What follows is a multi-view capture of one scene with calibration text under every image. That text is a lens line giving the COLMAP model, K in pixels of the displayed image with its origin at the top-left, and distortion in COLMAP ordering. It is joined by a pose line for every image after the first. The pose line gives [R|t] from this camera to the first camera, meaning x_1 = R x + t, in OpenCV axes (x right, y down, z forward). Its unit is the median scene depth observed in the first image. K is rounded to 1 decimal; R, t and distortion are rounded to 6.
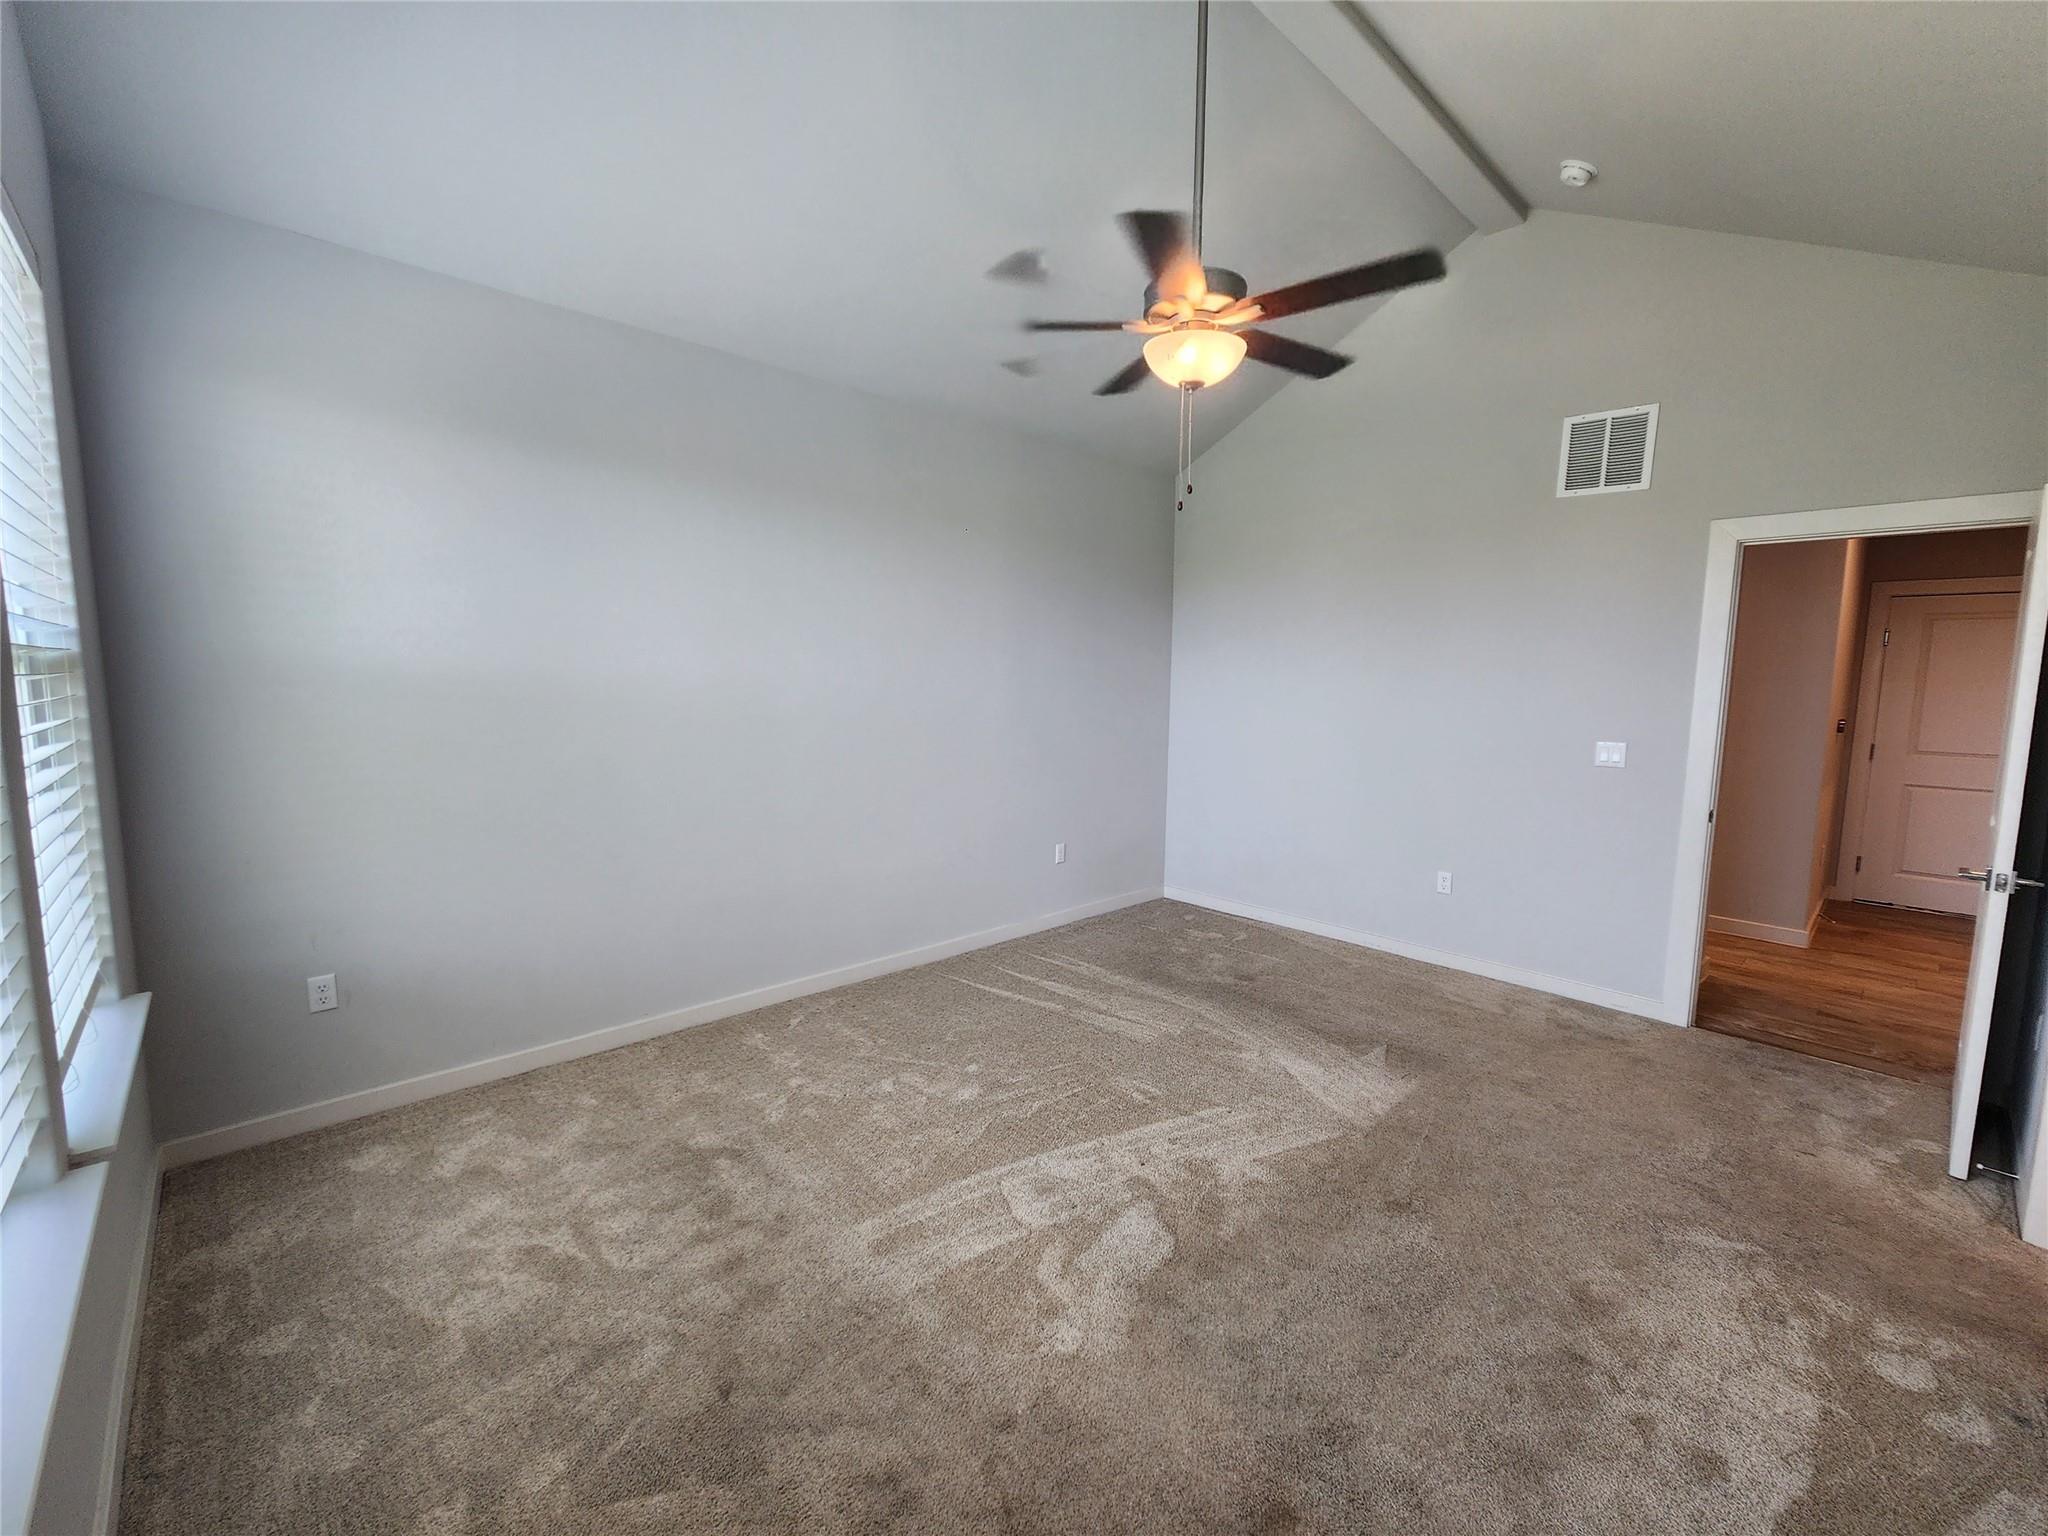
lens RADIAL K [[841.4, 0, 1012.1], [0, 841.4, 772.9], [0, 0, 1]] dist [-0.001601, -0.001129]
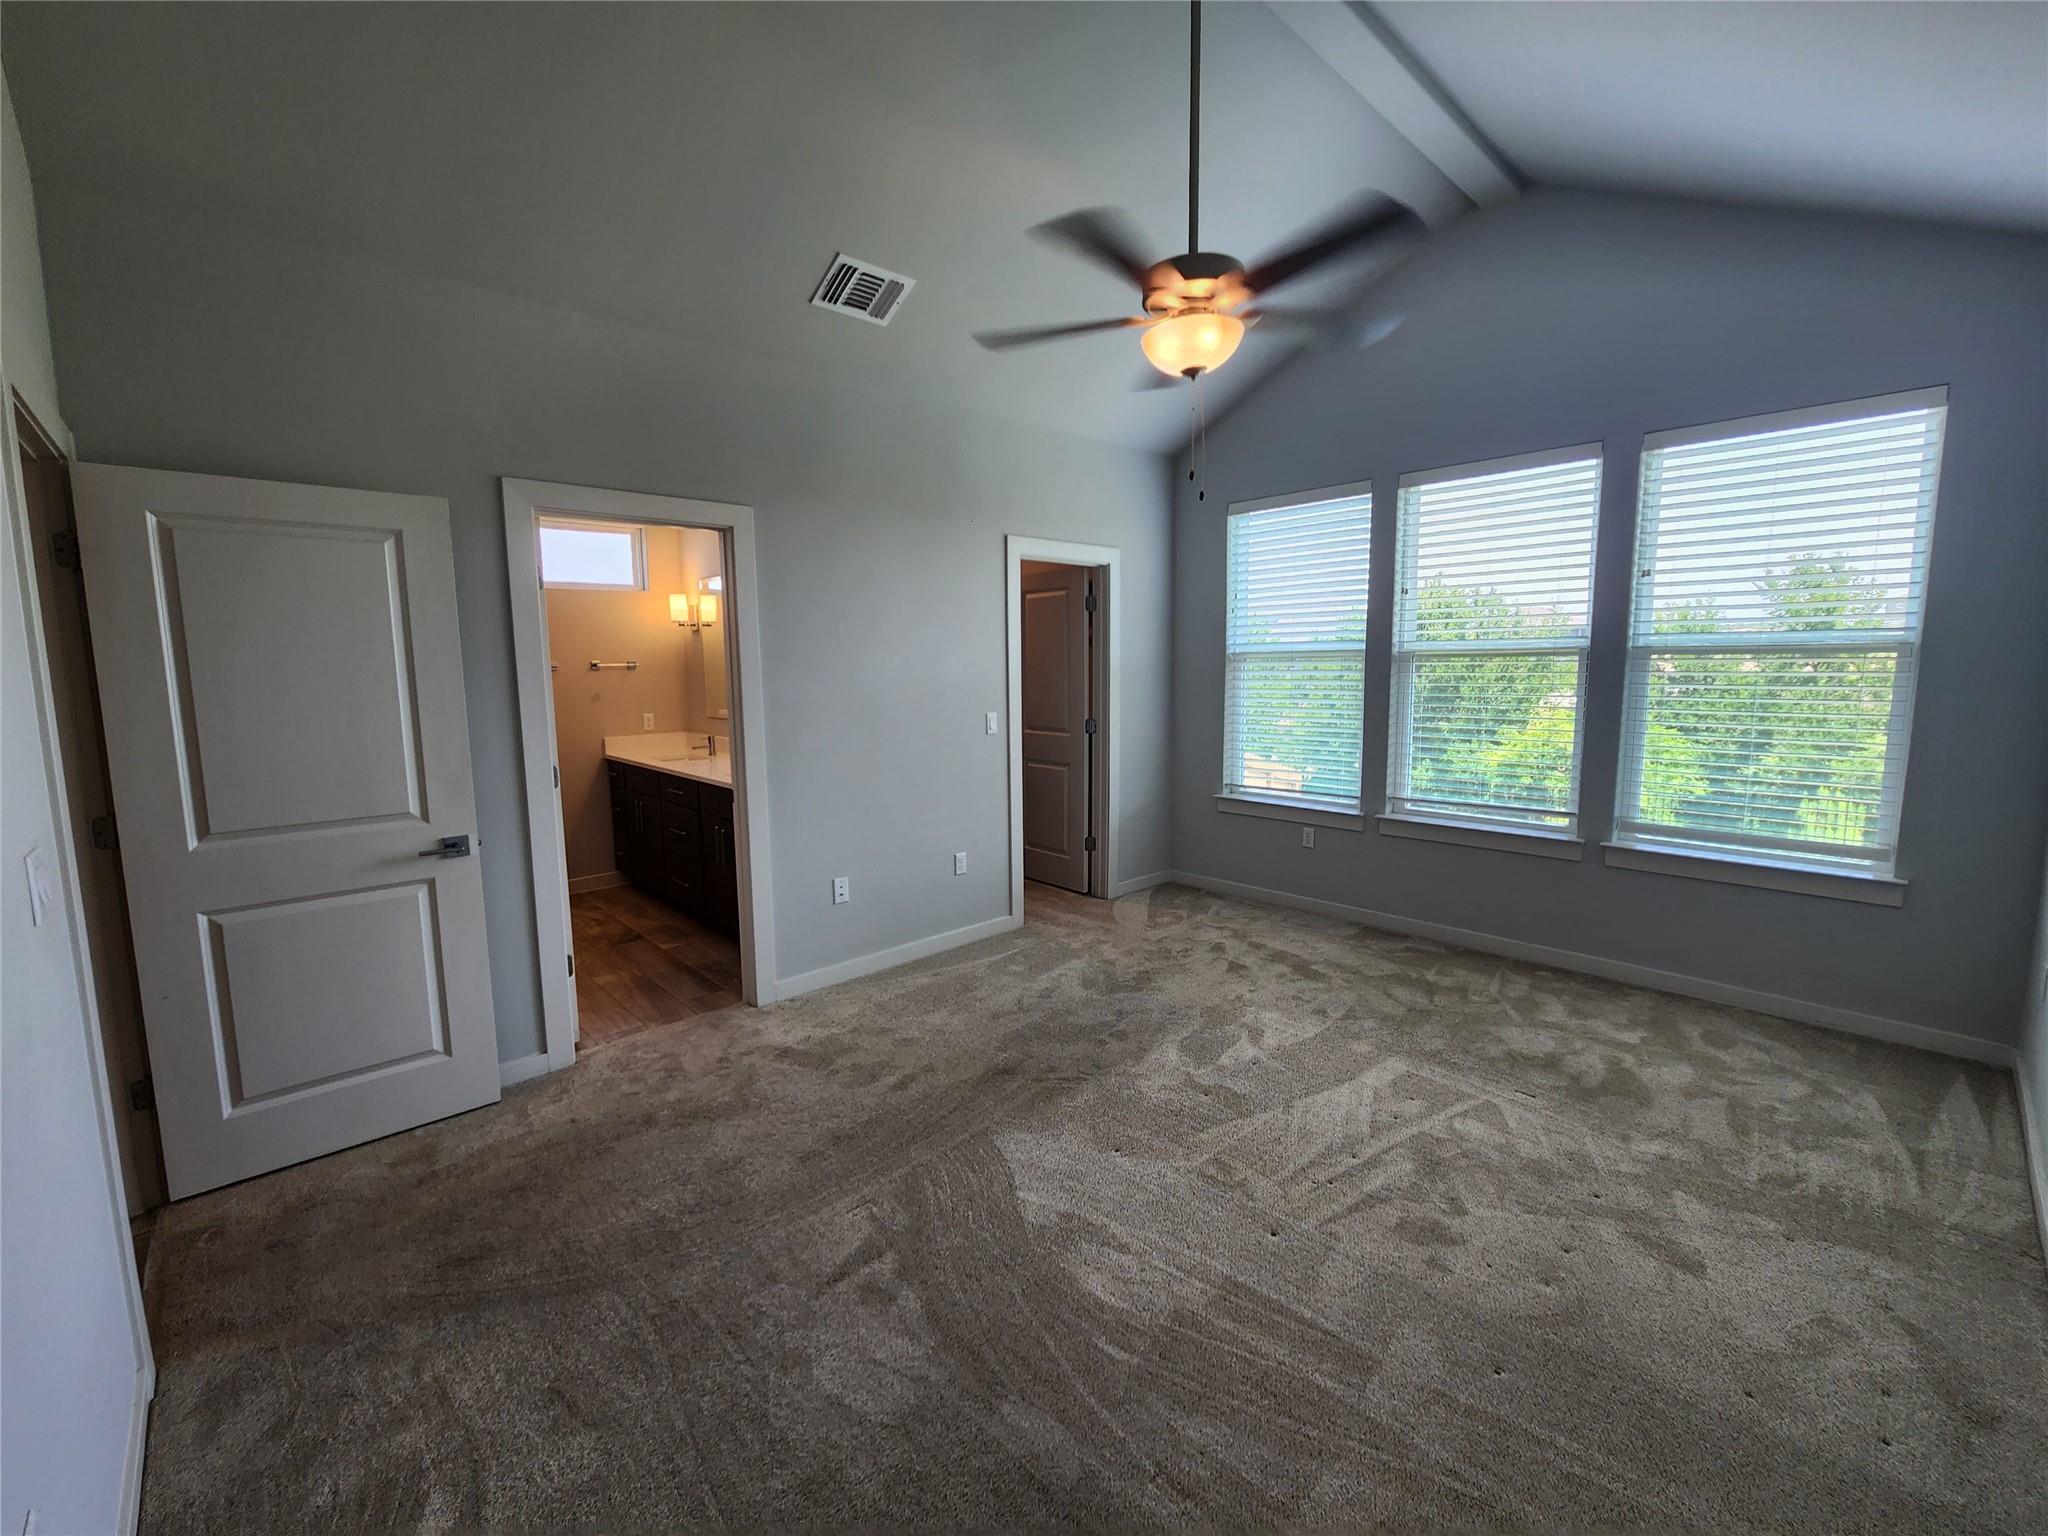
lens RADIAL K [[841.4, 0, 1020.3], [0, 841.4, 763.3], [0, 0, 1]] dist [-0.001601, -0.001129]
pose [[-0.999967, 0.005602, -0.005817, 0.395942], [0.004043, 0.970805, 0.239838, -0.229021], [0.006991, 0.239807, -0.970796, 1.934648]]
